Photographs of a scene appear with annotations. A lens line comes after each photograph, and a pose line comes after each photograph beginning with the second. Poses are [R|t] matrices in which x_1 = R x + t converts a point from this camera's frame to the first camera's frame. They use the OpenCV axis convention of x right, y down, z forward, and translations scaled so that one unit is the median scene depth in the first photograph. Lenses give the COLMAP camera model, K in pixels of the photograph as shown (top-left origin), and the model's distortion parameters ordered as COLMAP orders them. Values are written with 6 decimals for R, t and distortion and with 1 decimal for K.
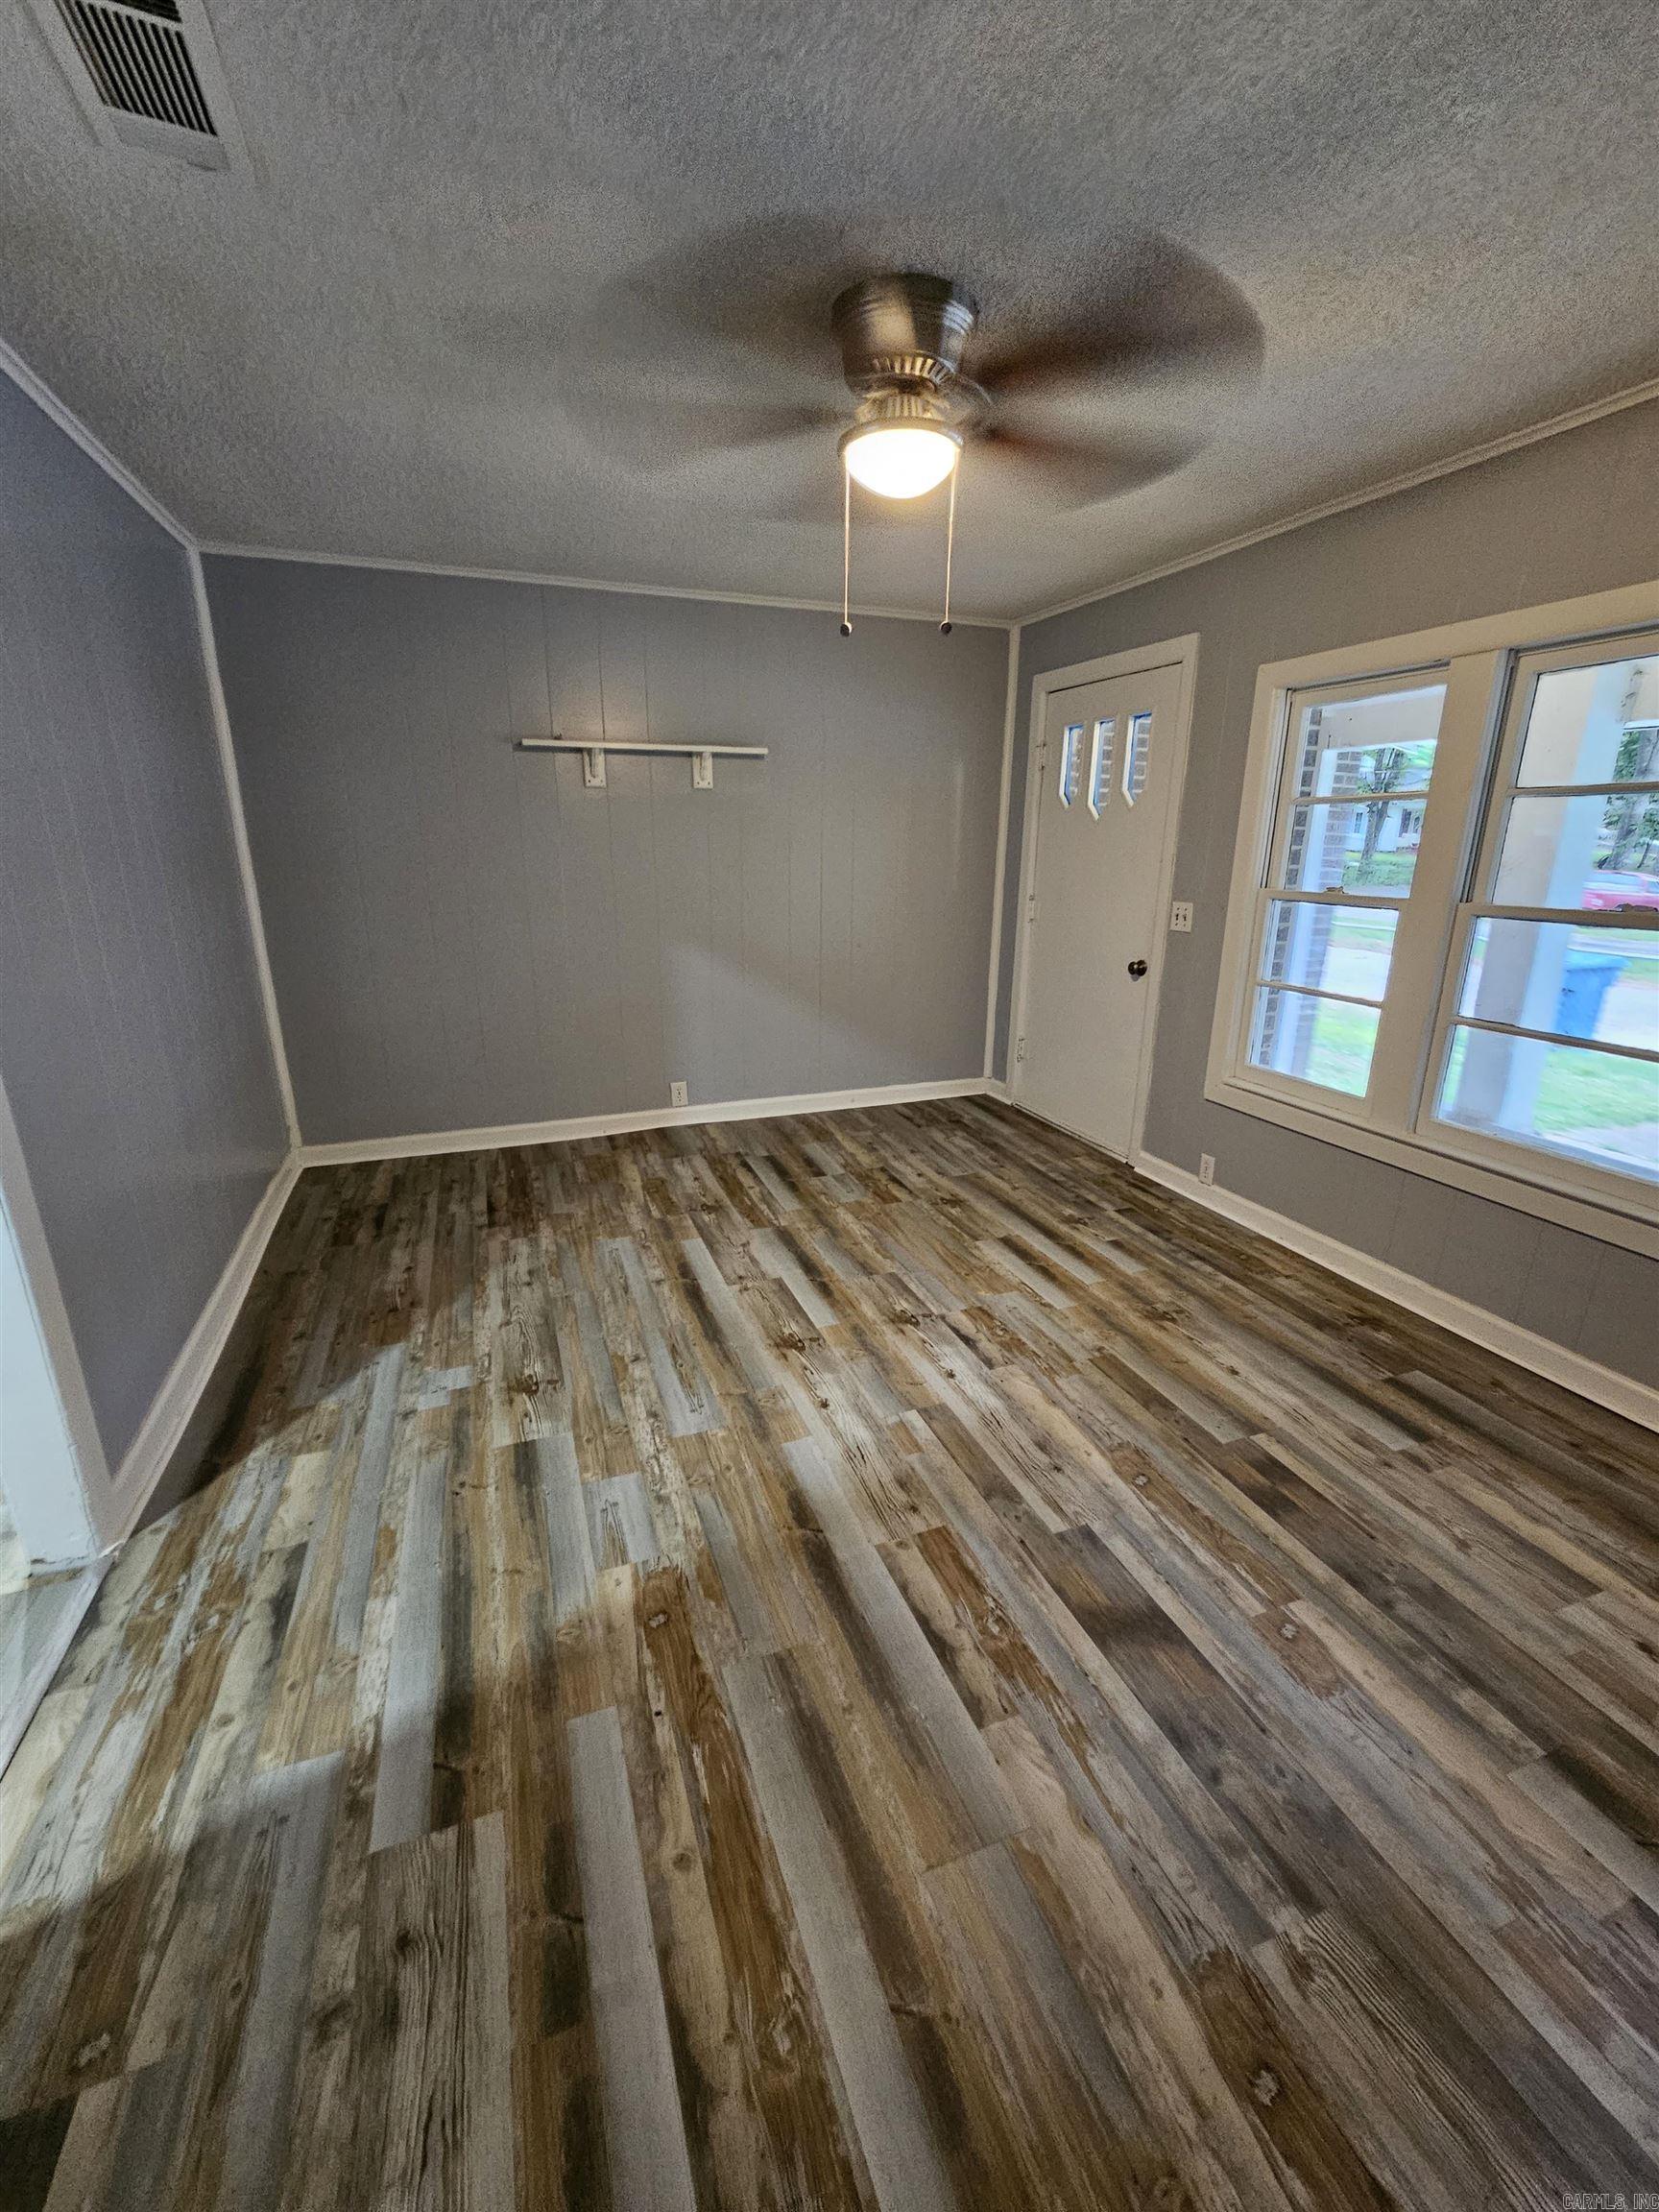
lens RADIAL K [[905.2, 0, 868.6], [0, 905.2, 1113.0], [0, 0, 1]] dist [-0.003849, 0.000953]
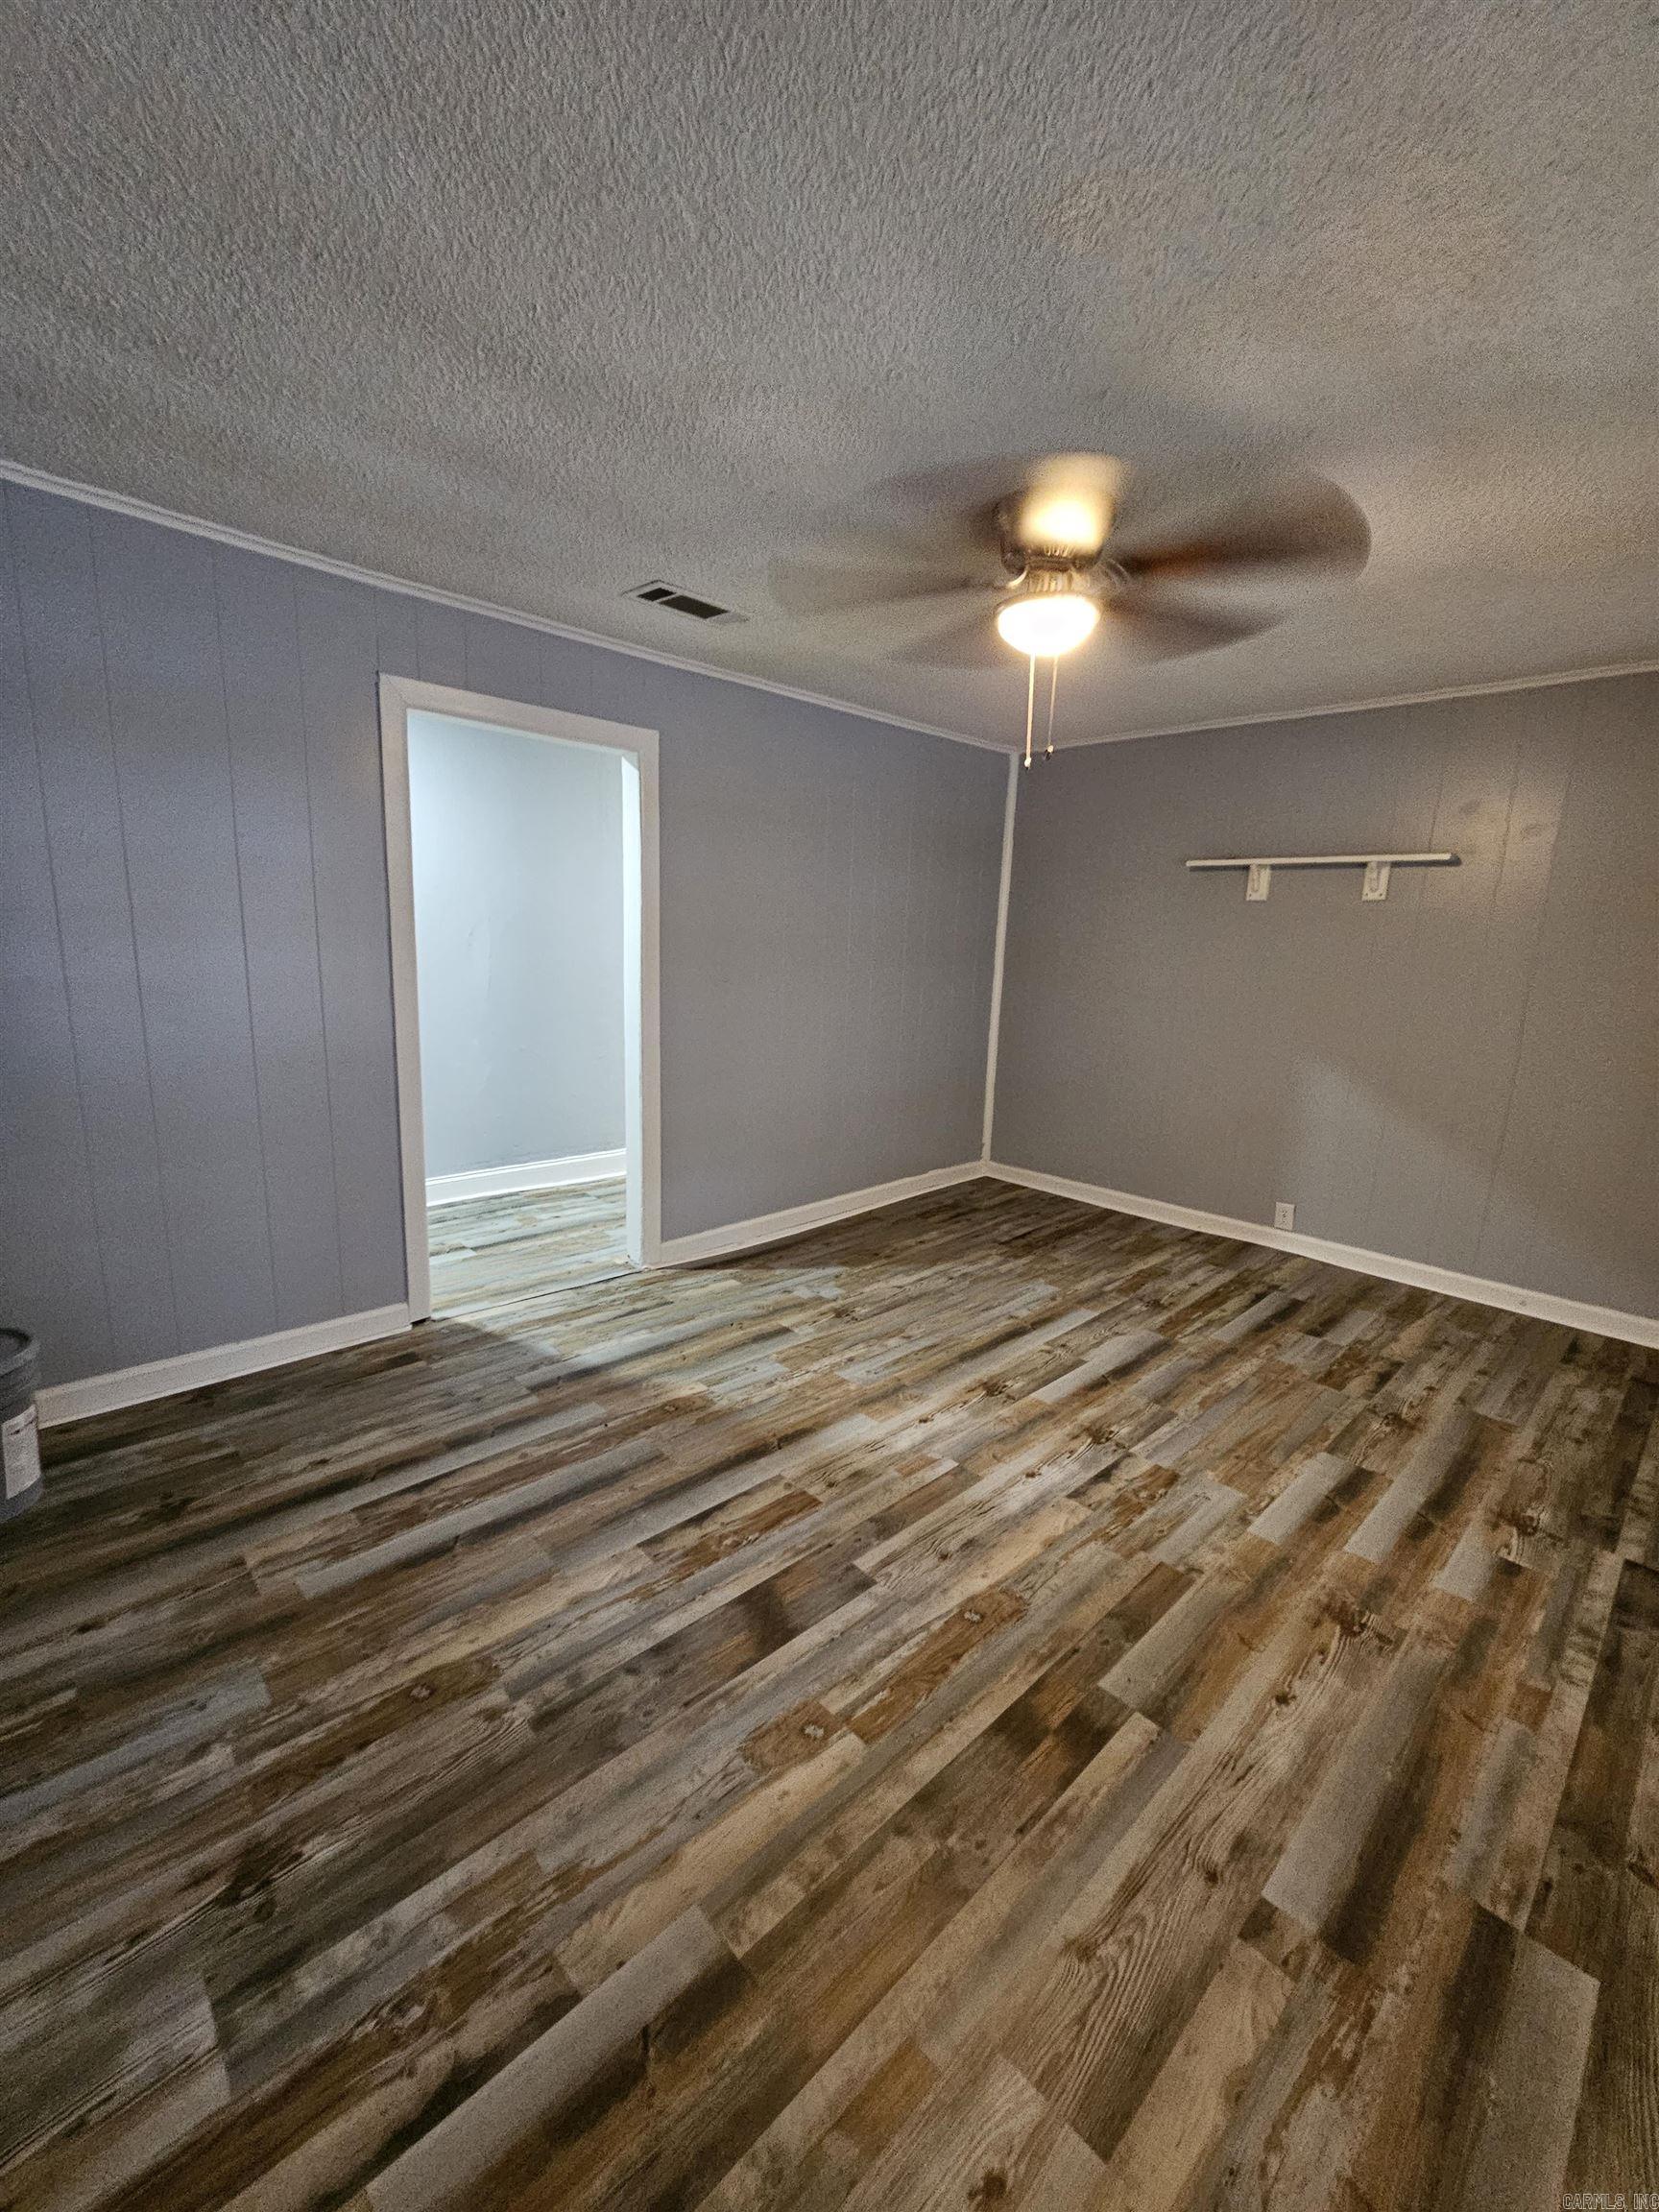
lens RADIAL K [[905.2, 0, 817.2], [0, 905.2, 1117.8], [0, 0, 1]] dist [-0.003849, 0.000953]
pose [[0.381435, 0.192789, -0.904068, 0.924428], [-0.301044, 0.950601, 0.075699, -0.092311], [0.874002, 0.243290, 0.420631, 0.335575]]
